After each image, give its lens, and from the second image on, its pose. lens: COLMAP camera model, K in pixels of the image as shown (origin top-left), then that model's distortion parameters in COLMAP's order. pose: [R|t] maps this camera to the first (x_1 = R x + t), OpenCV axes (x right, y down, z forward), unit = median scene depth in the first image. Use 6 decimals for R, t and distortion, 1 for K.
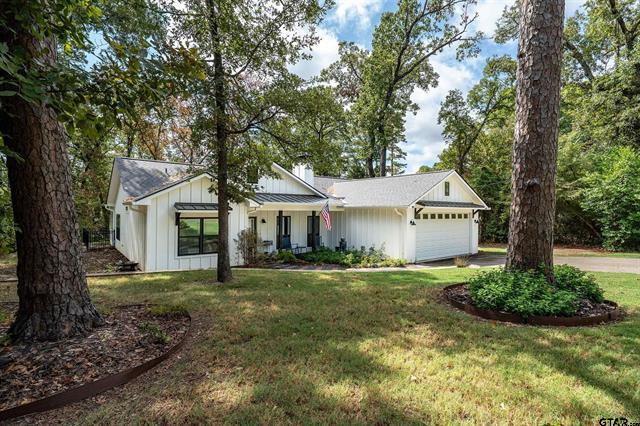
lens RADIAL K [[320.6, 0, 323.4], [0, 320.6, 210.7], [0, 0, 1]] dist [-0.001268, 0.000179]
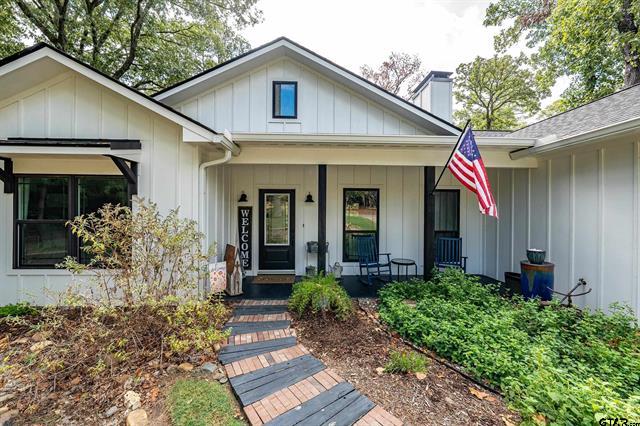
lens RADIAL K [[254.0, 0, 320.1], [0, 254.0, 209.9], [0, 0, 1]] dist [-0.001114, -0.000227]
pose [[0.812590, -0.007285, -0.582790, 0.036172], [0.001100, 0.999939, -0.010965, 0.050826], [0.582834, 0.008269, 0.812549, 0.691096]]
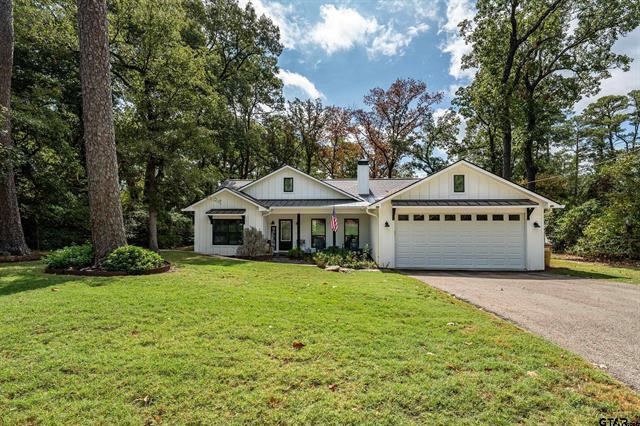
lens RADIAL K [[320.6, 0, 318.2], [0, 320.6, 215.4], [0, 0, 1]] dist [-0.001268, 0.000179]
pose [[0.729848, -0.015019, -0.683445, 0.662944], [0.006714, 0.999868, -0.014802, 0.021795], [0.683577, 0.006215, 0.729852, 0.175181]]
